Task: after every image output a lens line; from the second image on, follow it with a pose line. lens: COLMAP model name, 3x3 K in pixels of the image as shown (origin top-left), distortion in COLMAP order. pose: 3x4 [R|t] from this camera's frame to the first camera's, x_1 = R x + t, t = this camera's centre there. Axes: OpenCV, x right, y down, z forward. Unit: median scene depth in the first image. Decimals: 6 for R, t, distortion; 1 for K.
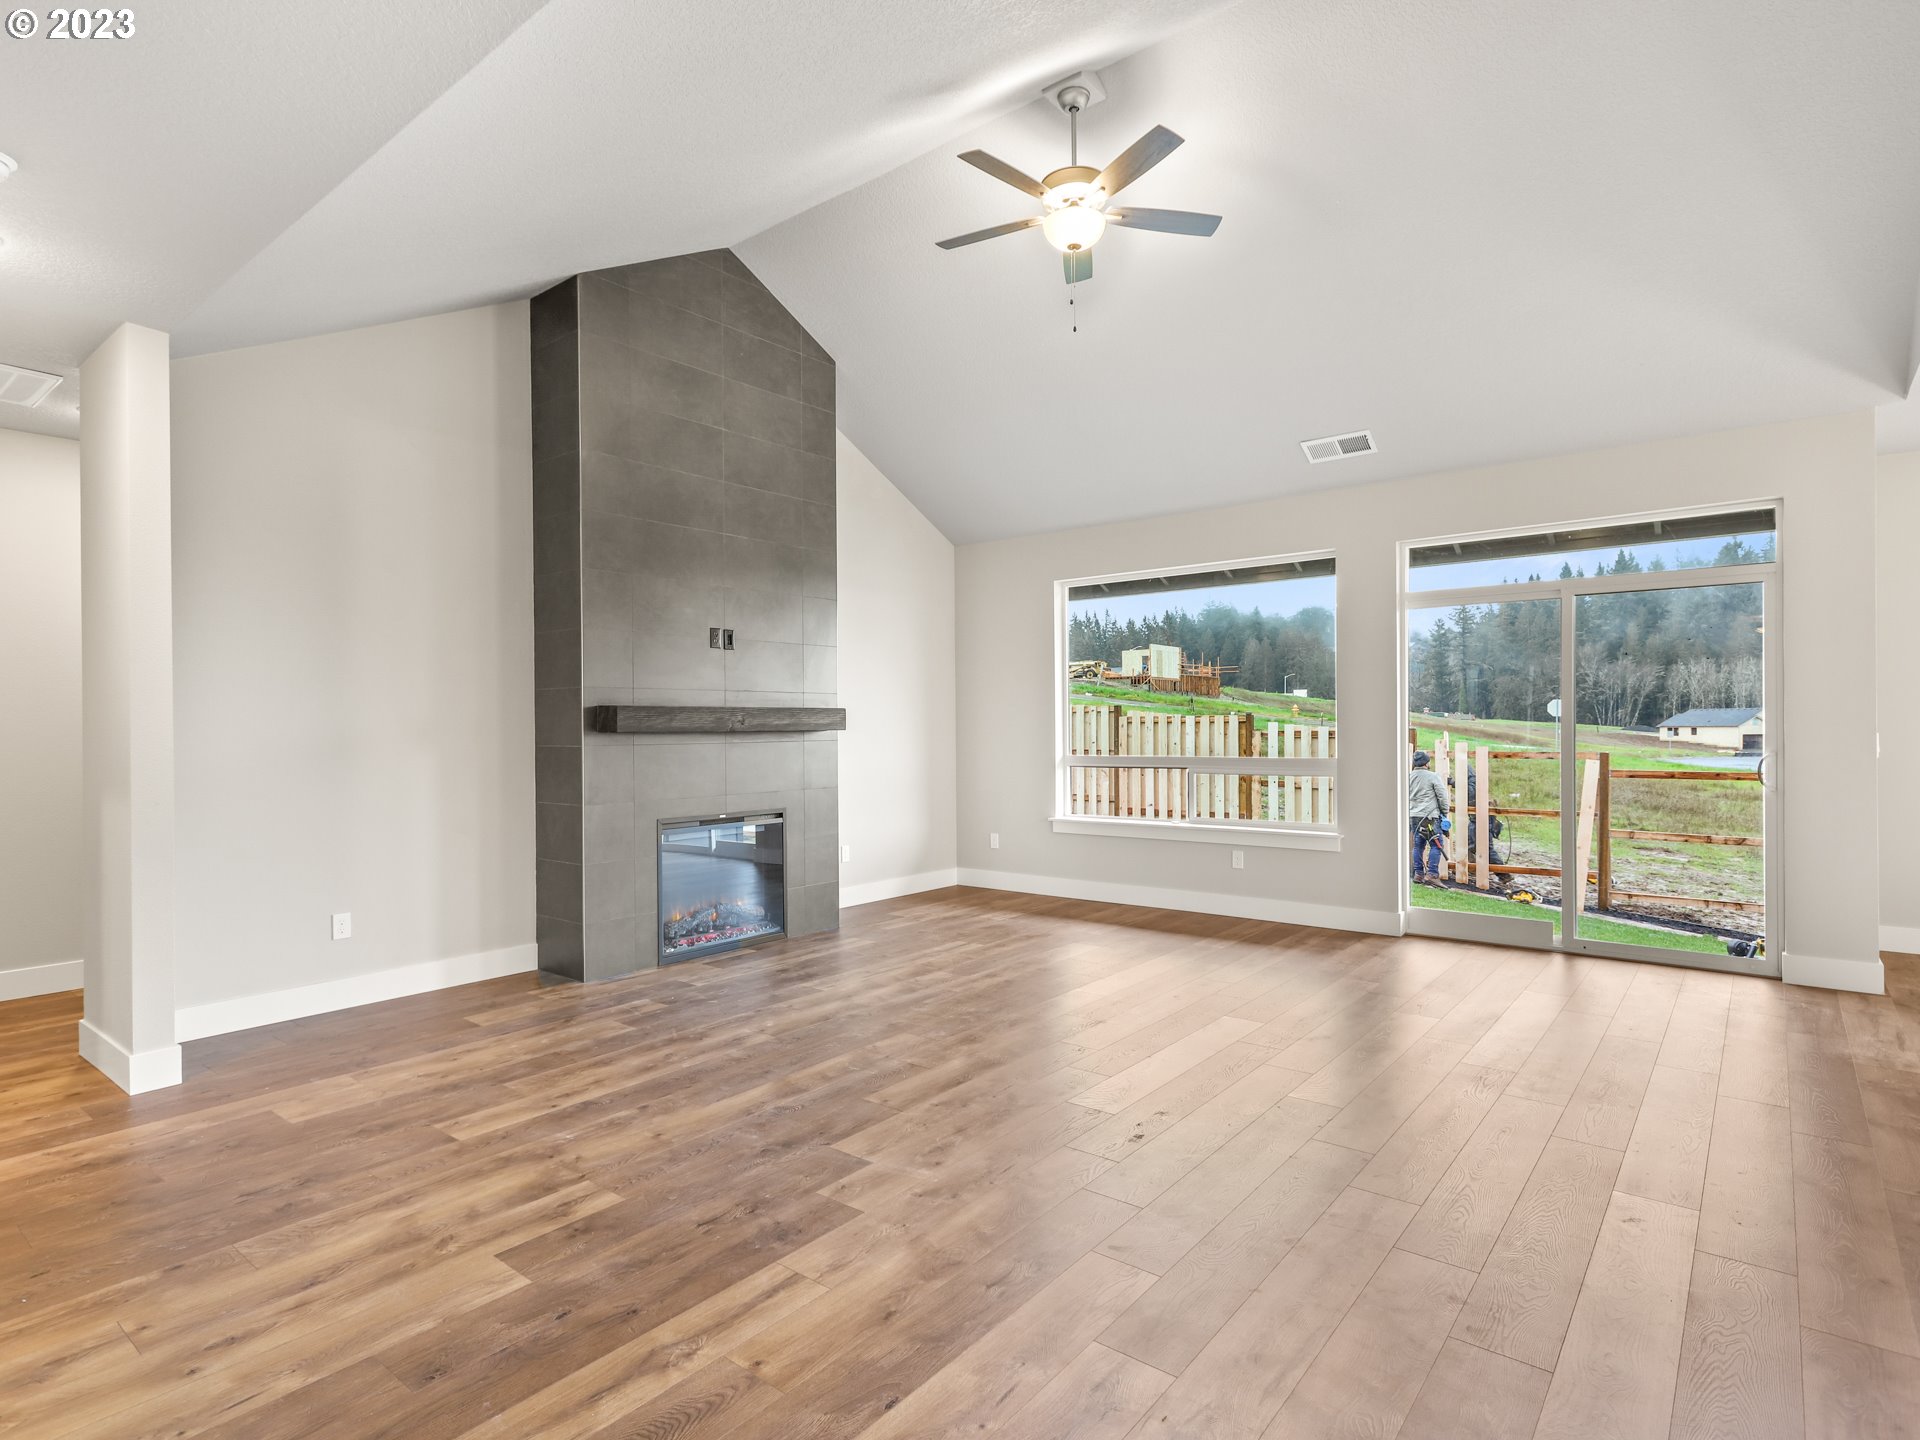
lens RADIAL K [[1011.0, 0, 968.0], [0, 1011.0, 715.7], [0, 0, 1]] dist [0.015884, -0.004687]
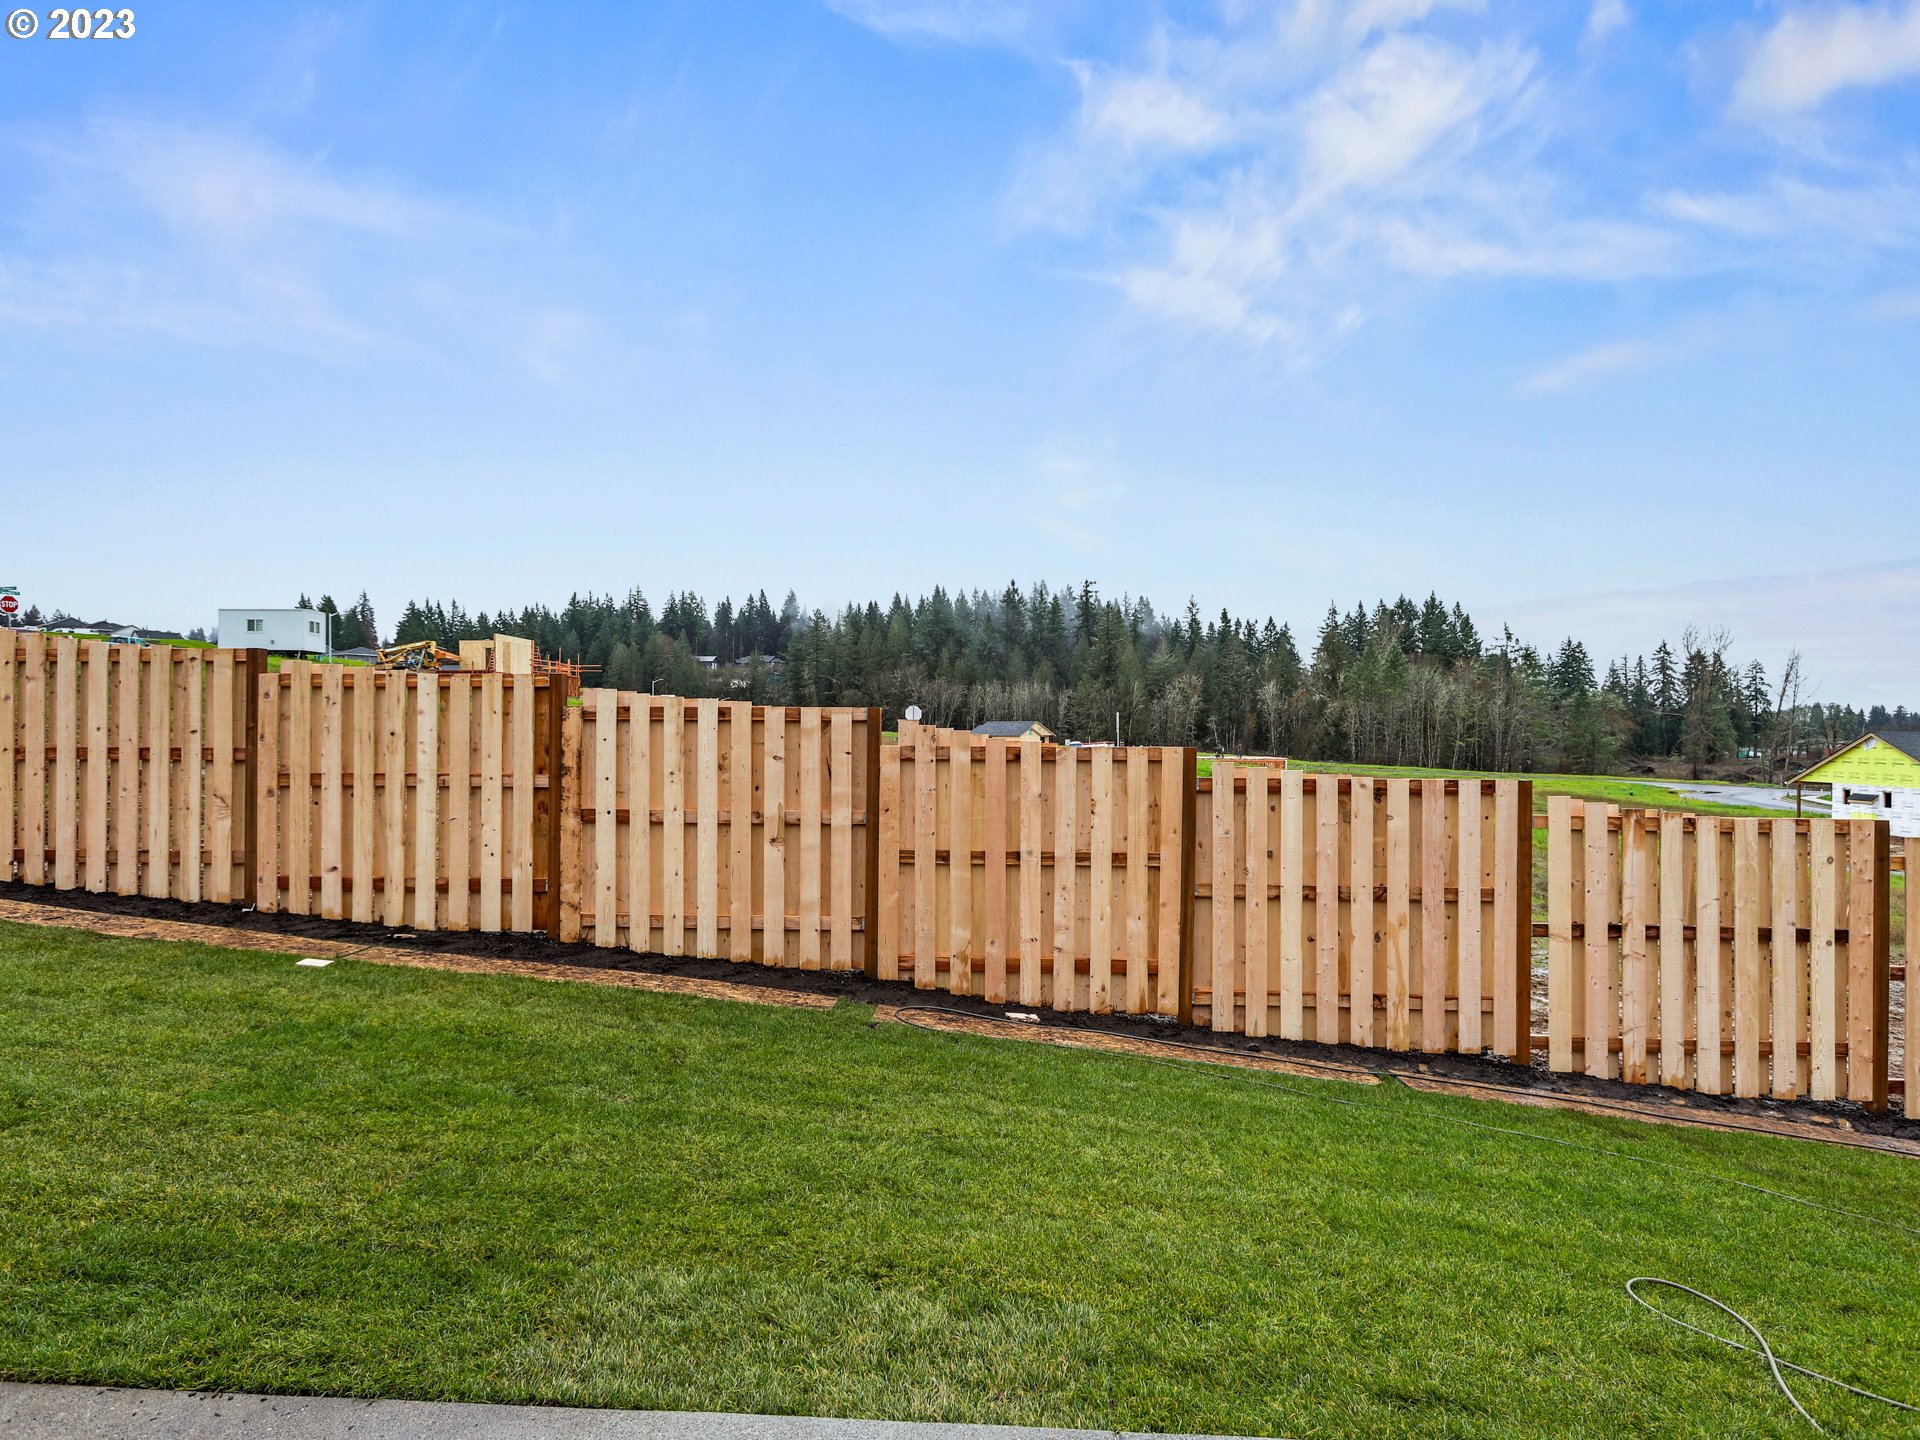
lens RADIAL K [[1011.0, 0, 971.7], [0, 1011.0, 739.8], [0, 0, 1]] dist [0.015884, -0.004687]
pose [[0.820240, 0.006999, 0.571977, 0.324858], [-0.016546, 0.999797, 0.011493, 0.043809], [-0.571780, -0.018891, 0.820189, 0.972560]]
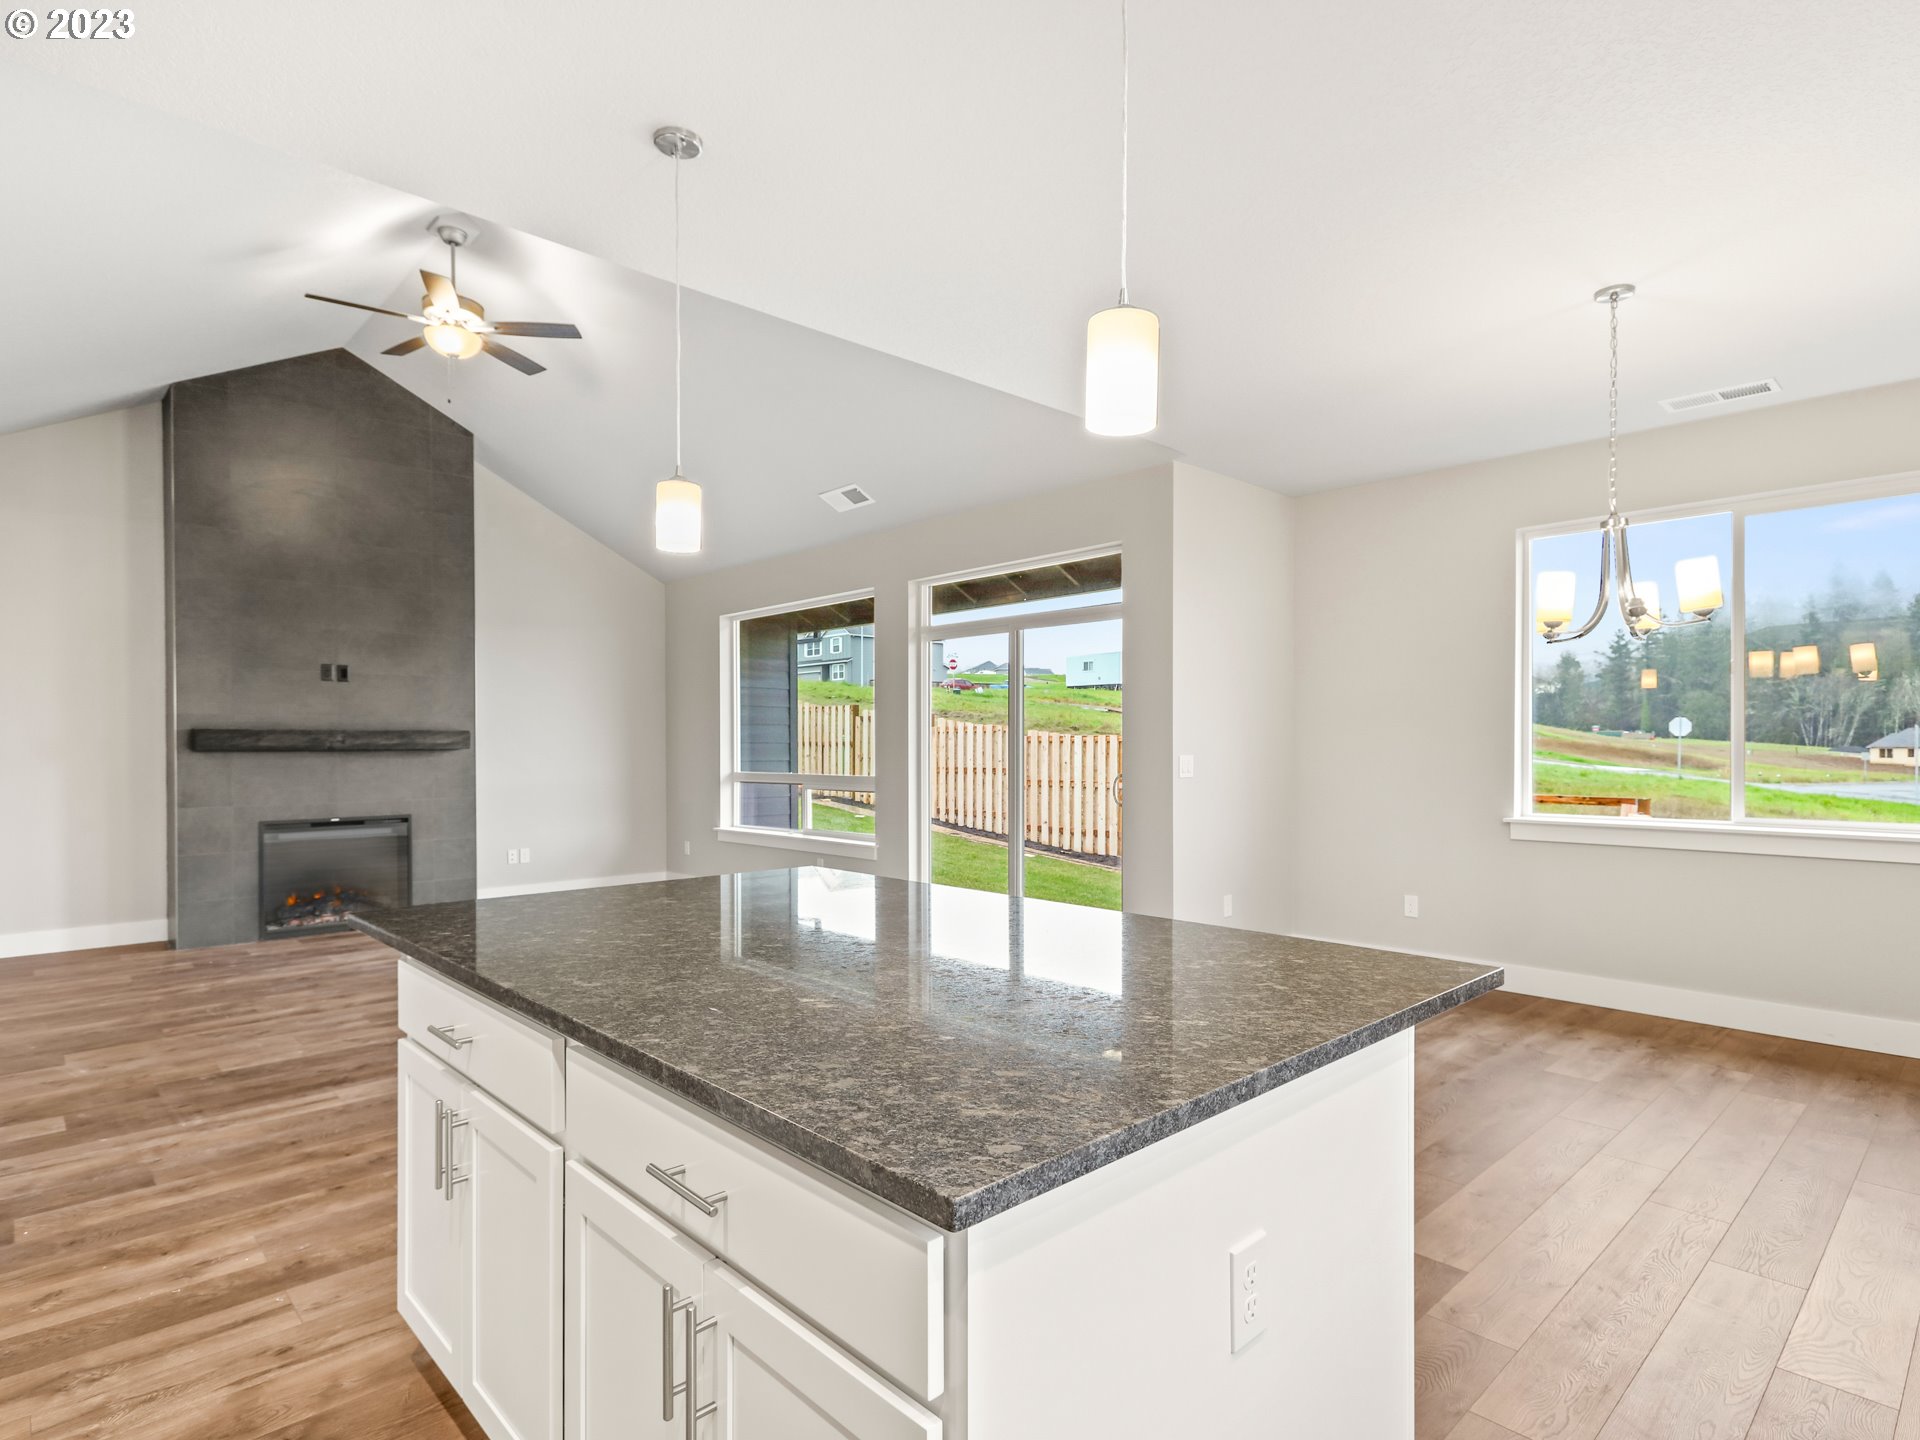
lens RADIAL K [[1011.0, 0, 968.1], [0, 1011.0, 750.8], [0, 0, 1]] dist [0.015884, -0.004687]
pose [[0.990965, 0.006860, -0.133944, 0.508982], [-0.004331, 0.999807, 0.019157, -0.007453], [0.134050, -0.018403, 0.990804, -0.080302]]
